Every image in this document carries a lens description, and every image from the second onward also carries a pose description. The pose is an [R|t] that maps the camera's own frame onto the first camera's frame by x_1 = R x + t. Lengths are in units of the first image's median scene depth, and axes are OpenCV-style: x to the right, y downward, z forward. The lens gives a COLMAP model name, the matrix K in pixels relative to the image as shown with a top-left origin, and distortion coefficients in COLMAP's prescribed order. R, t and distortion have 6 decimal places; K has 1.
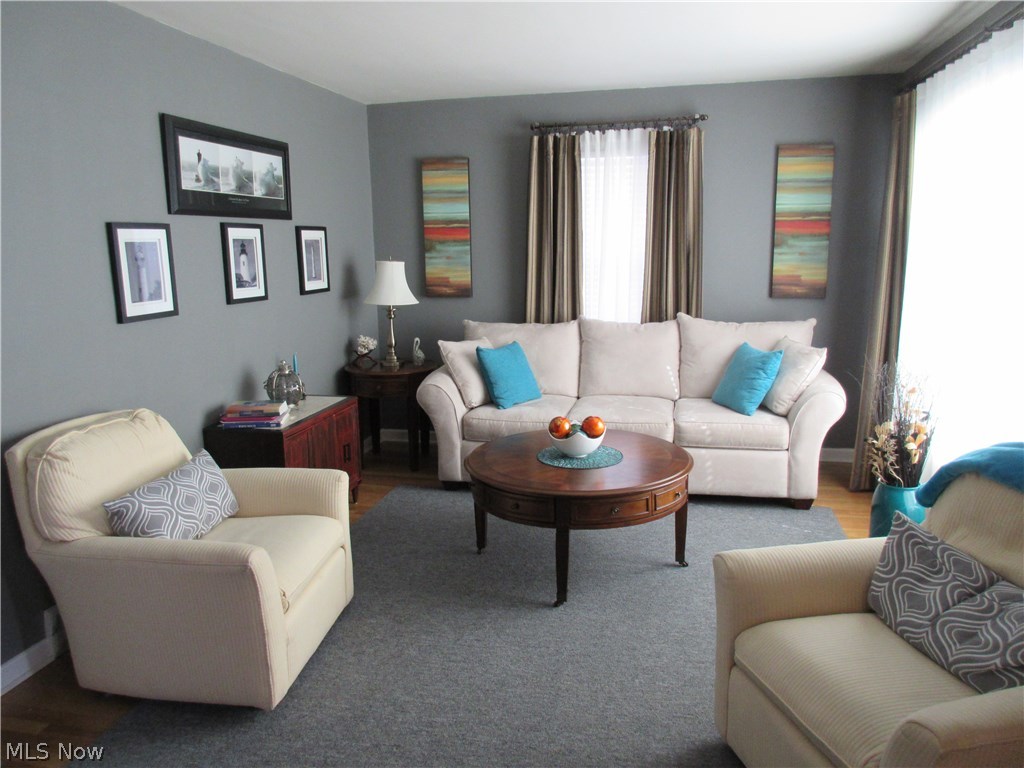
lens RADIAL K [[754.3, 0, 512.9], [0, 754.3, 382.5], [0, 0, 1]] dist [-0.018064, 0.012220]
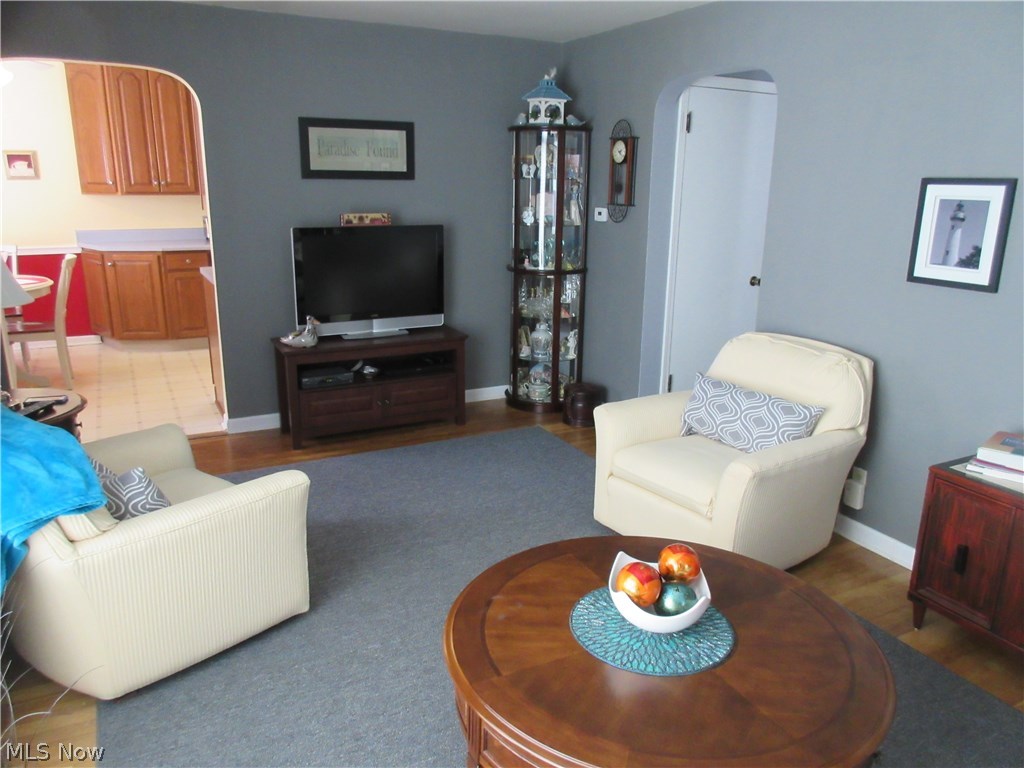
lens RADIAL K [[754.3, 0, 510.6], [0, 754.3, 384.6], [0, 0, 1]] dist [-0.018064, 0.012220]
pose [[-0.756132, 0.179014, -0.629458, 0.497317], [-0.121607, 0.906671, 0.403931, -0.274985], [0.643021, 0.381972, -0.663794, 1.294552]]
